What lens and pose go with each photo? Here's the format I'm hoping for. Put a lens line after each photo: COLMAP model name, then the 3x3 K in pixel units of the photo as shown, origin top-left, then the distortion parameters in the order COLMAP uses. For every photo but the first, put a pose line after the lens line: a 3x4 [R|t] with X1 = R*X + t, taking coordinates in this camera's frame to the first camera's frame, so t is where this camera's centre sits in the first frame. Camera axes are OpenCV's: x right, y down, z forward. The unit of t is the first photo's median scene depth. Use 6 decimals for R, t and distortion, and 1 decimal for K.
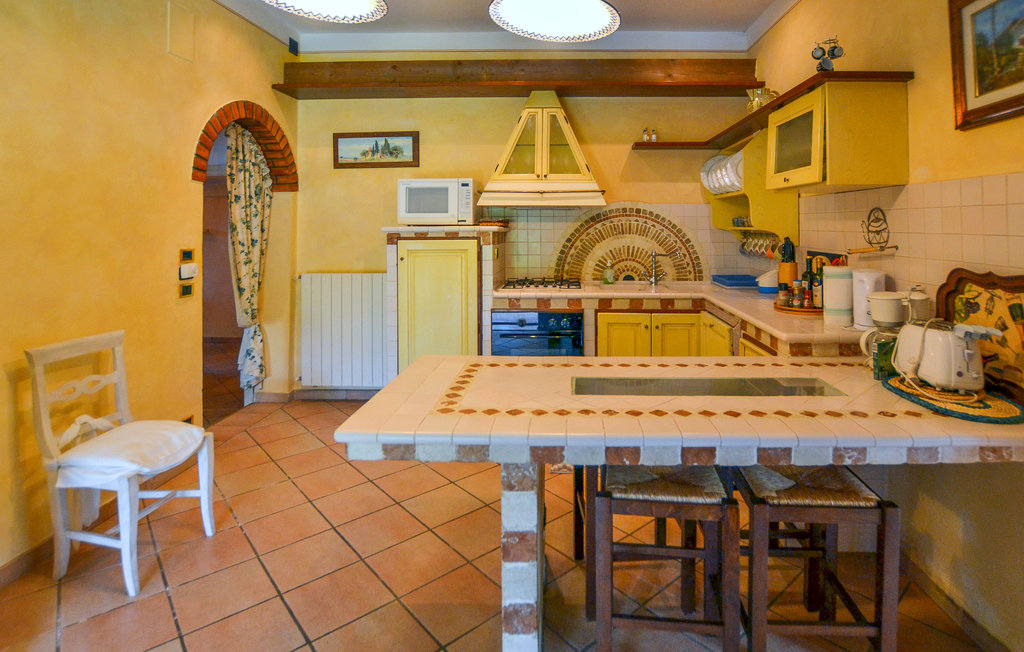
lens RADIAL K [[534.5, 0, 539.9], [0, 534.5, 215.8], [0, 0, 1]] dist [-0.012350, -0.000254]
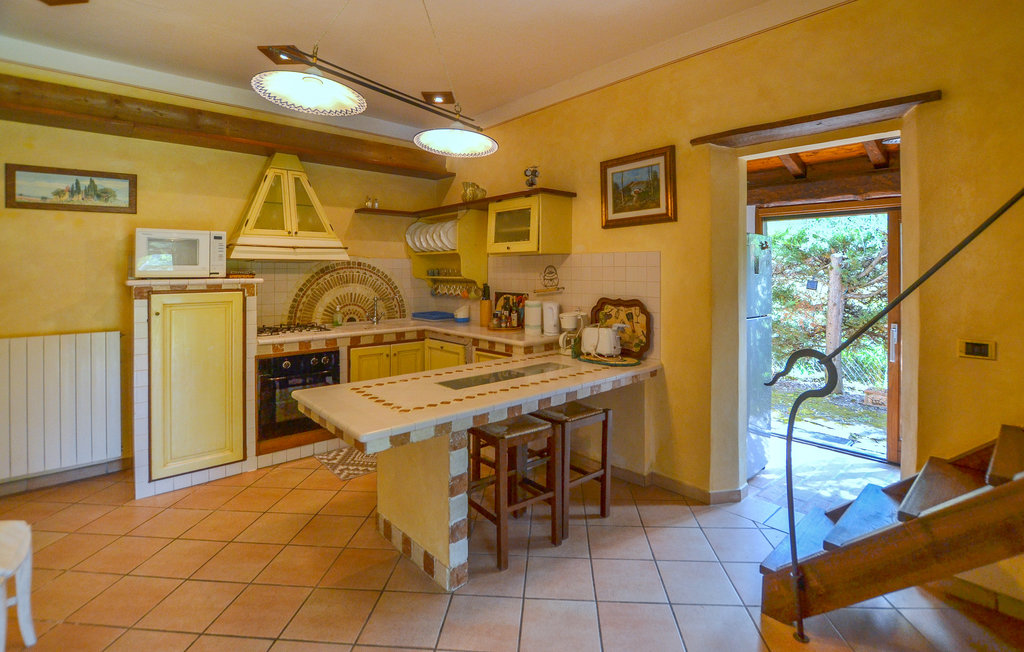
lens RADIAL K [[496.1, 0, 512.9], [0, 496.1, 269.6], [0, 0, 1]] dist [-0.001583, -0.000127]
pose [[0.727527, 0.000420, 0.686079, -0.392226], [-0.008902, 0.999921, 0.008828, -0.011011], [-0.686021, -0.012530, 0.727474, -0.069385]]
